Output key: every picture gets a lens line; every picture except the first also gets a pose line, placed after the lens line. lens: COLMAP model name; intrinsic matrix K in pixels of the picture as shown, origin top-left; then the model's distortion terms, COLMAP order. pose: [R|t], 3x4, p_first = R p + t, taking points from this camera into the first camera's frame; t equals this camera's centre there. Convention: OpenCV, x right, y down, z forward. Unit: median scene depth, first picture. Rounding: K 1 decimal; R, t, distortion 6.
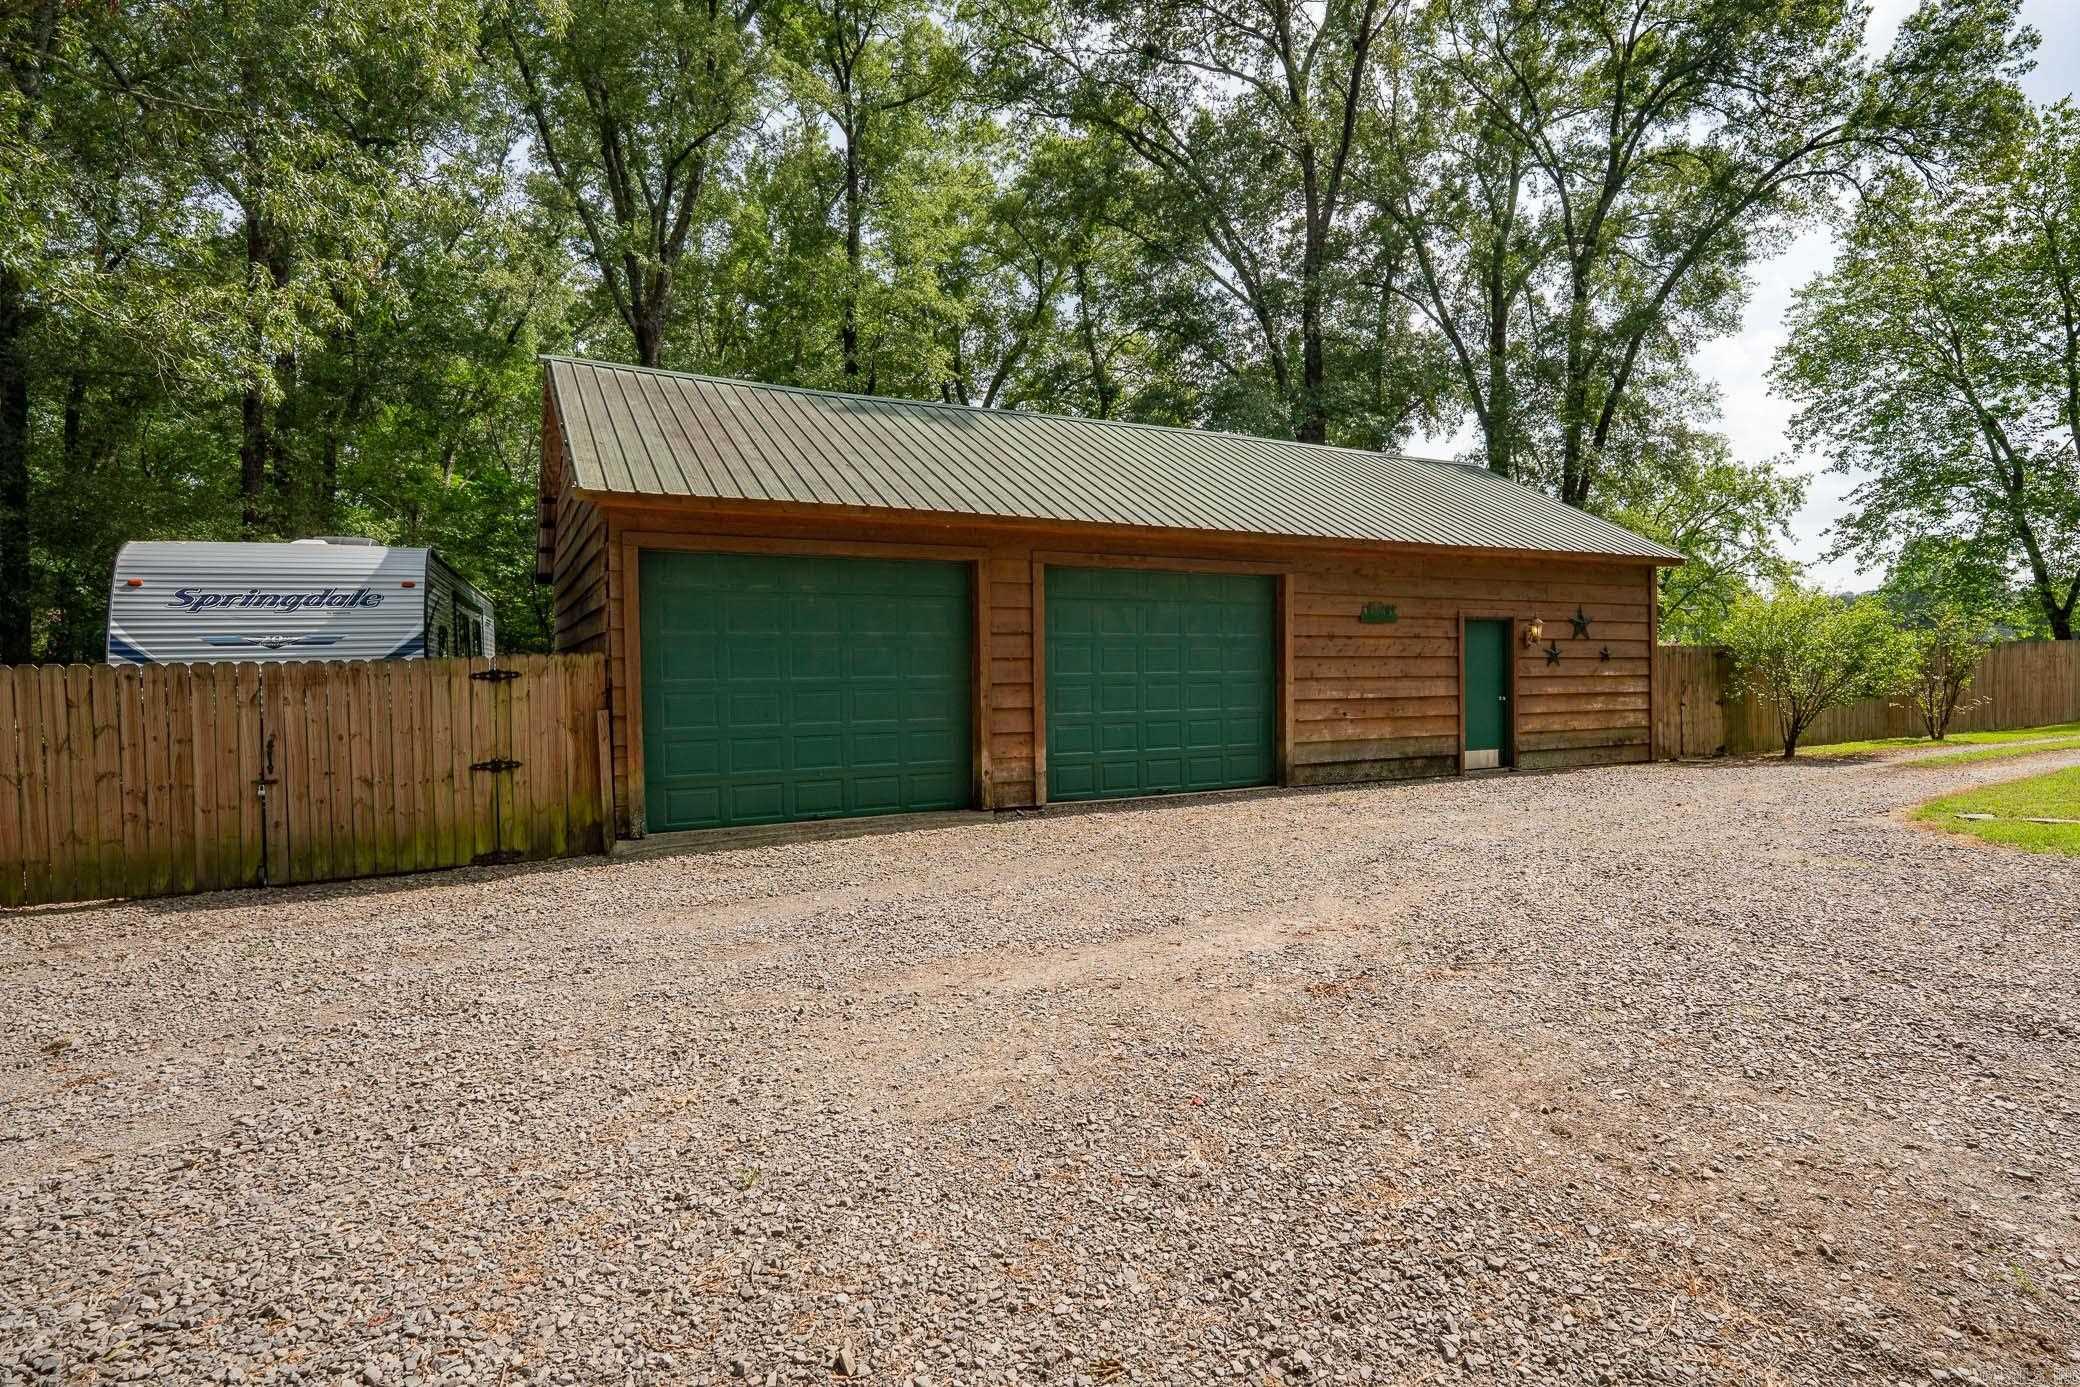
lens RADIAL K [[835.7, 0, 1040.0], [0, 835.7, 693.5], [0, 0, 1]] dist [-0.014995, -0.000157]
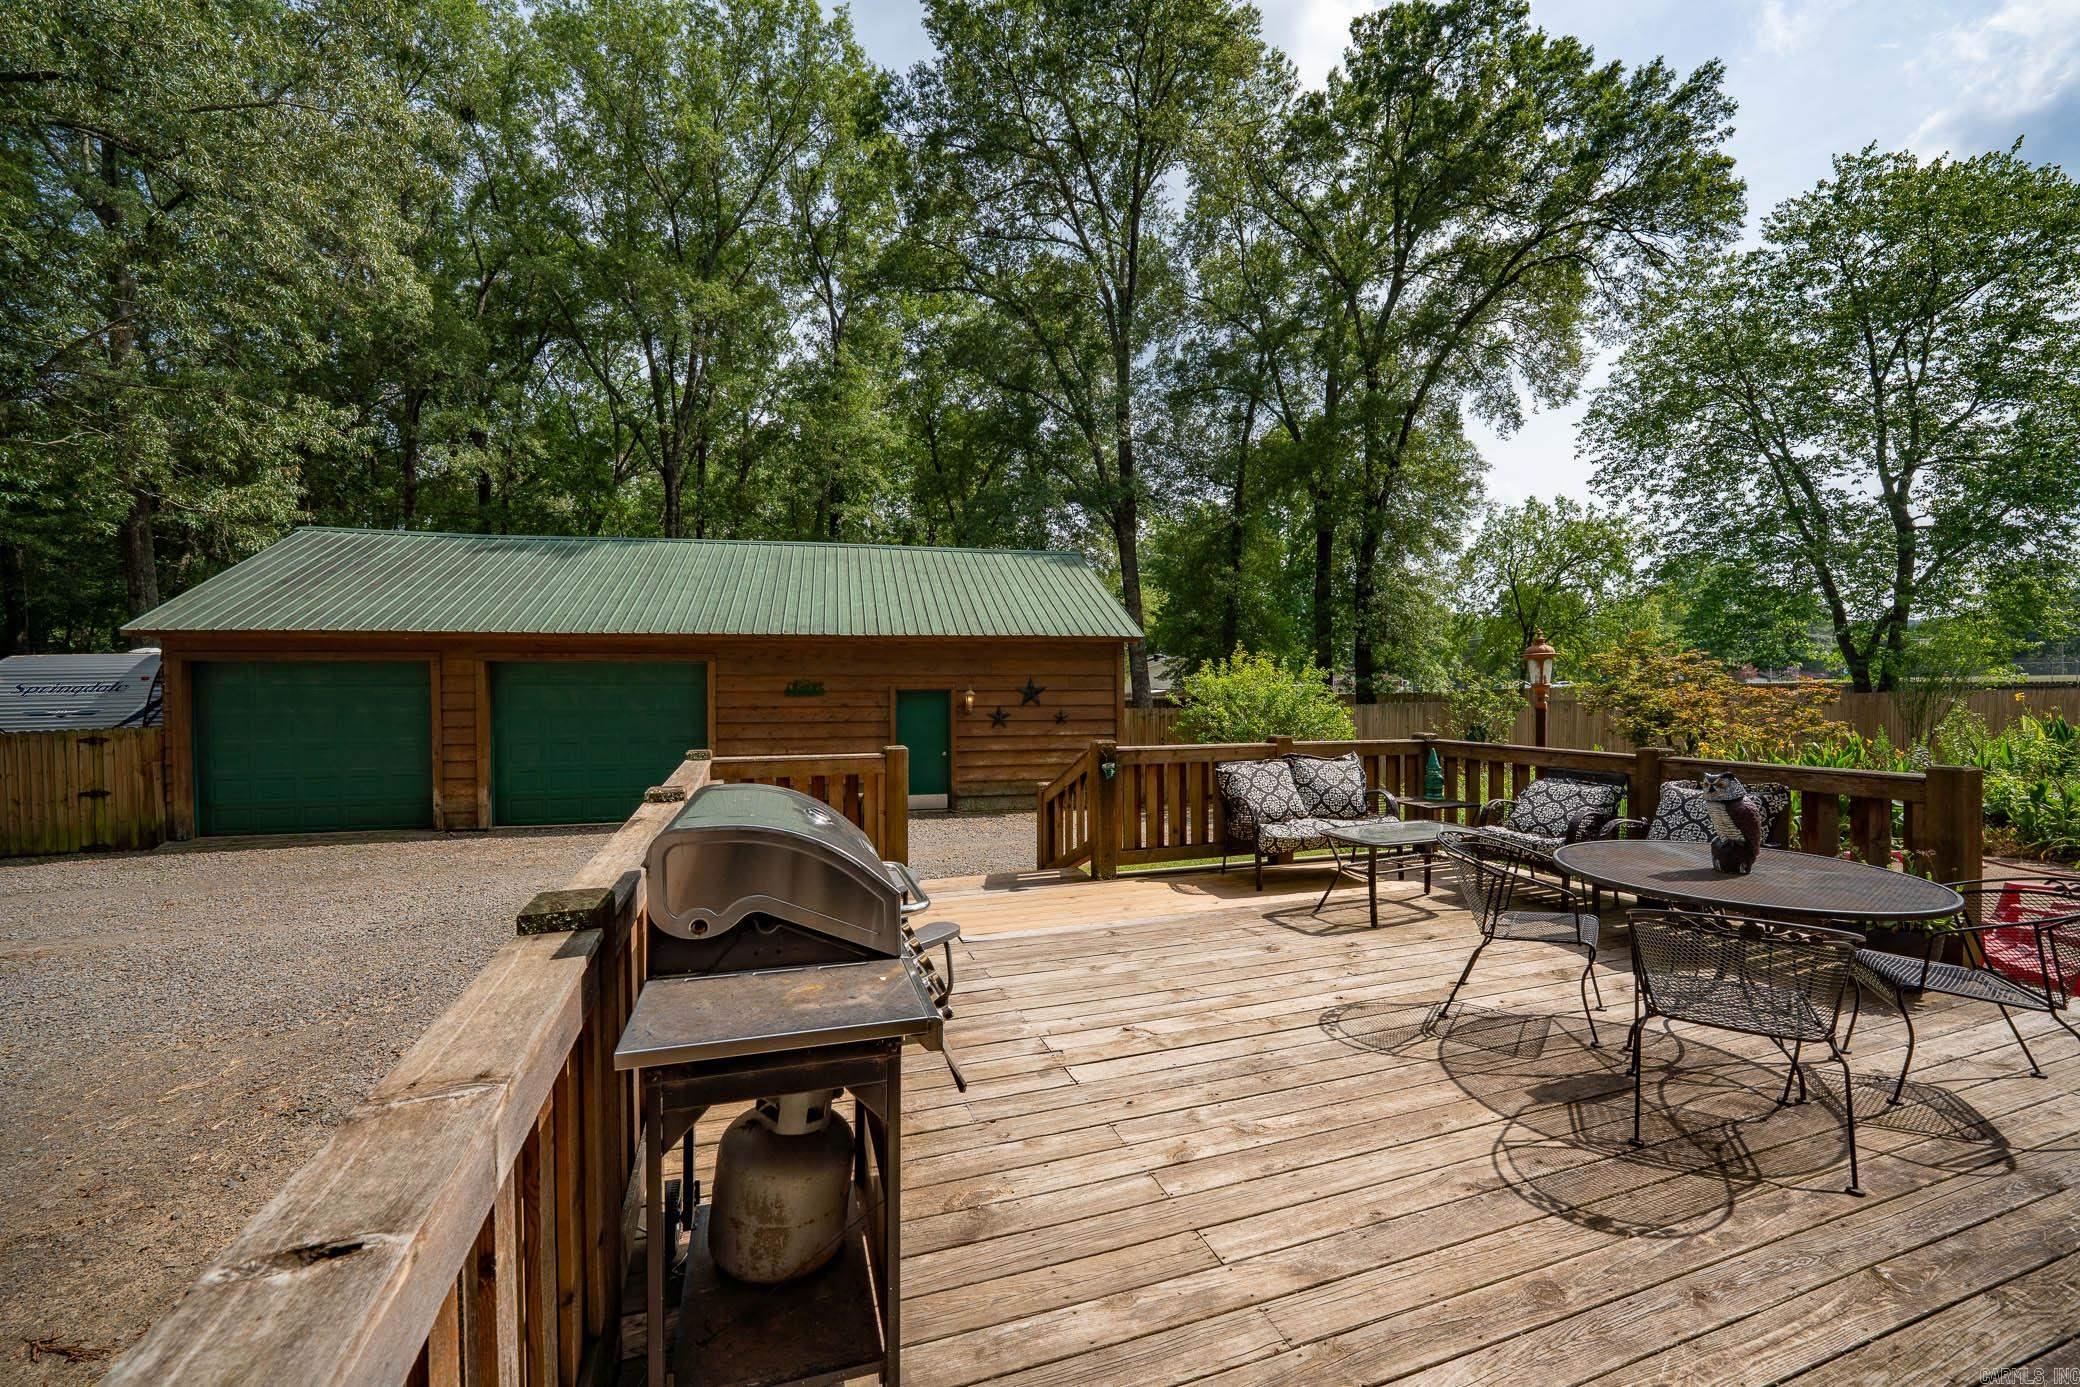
lens RADIAL K [[835.7, 0, 1040.0], [0, 835.7, 693.5], [0, 0, 1]] dist [-0.014995, -0.000157]
pose [[0.989219, -0.001010, -0.146443, 1.018925], [-0.004745, 0.999230, -0.038950, -0.041722], [0.146369, 0.039224, 0.988452, -0.253455]]
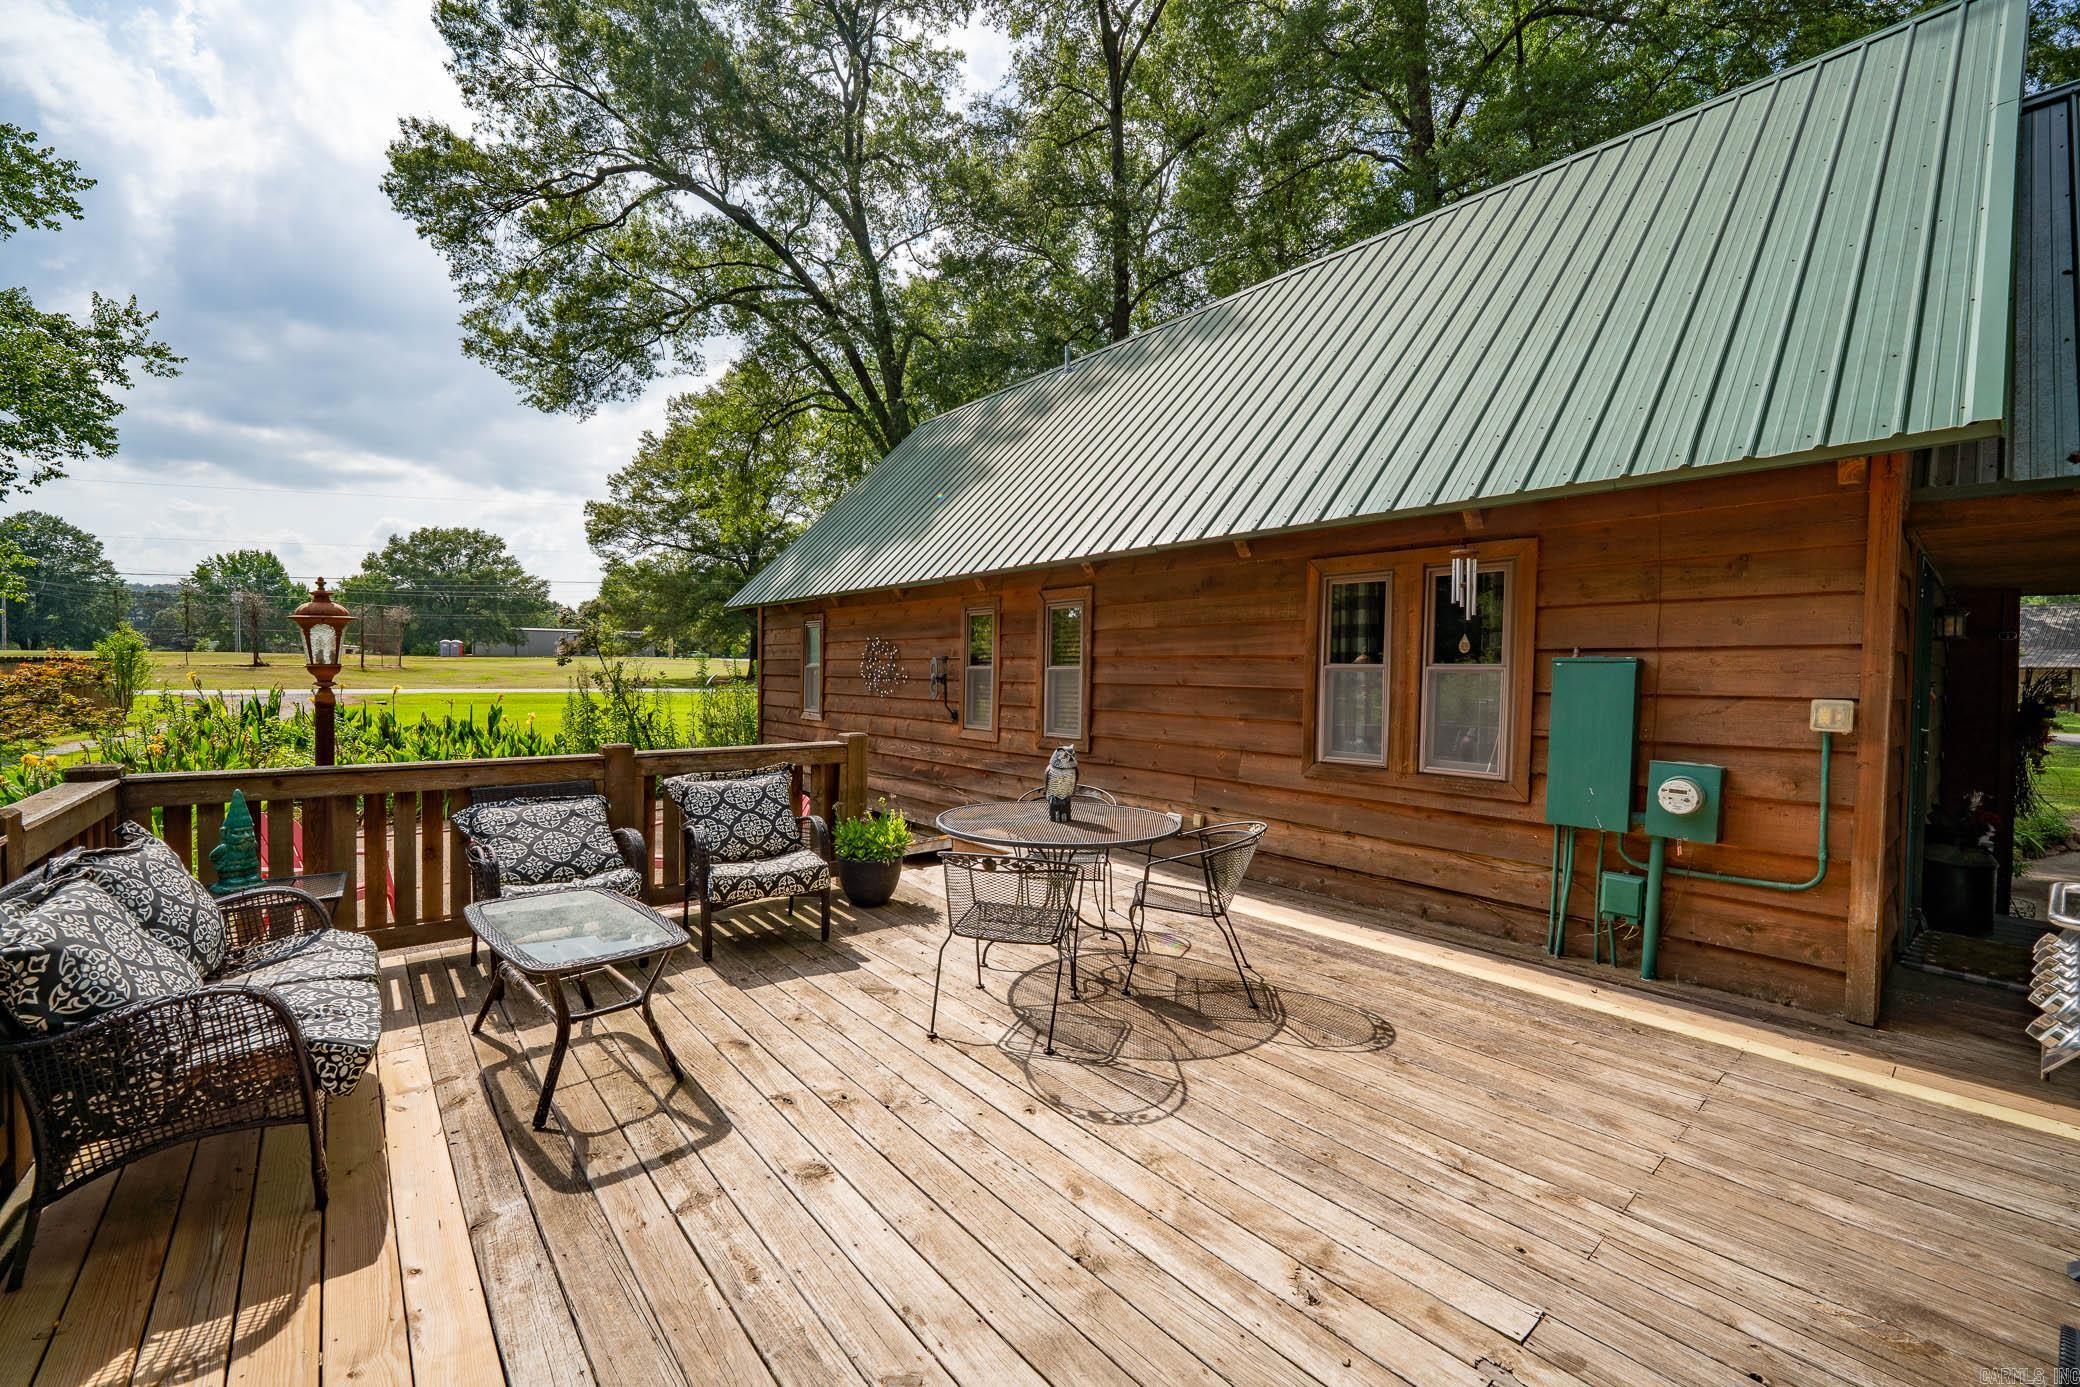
lens RADIAL K [[835.7, 0, 1040.0], [0, 835.7, 693.5], [0, 0, 1]] dist [-0.014995, -0.000157]
pose [[-0.220323, -0.027982, 0.975026, 0.839415], [0.035353, 0.998703, 0.036650, -0.065433], [-0.974786, 0.042544, -0.219048, 0.183269]]
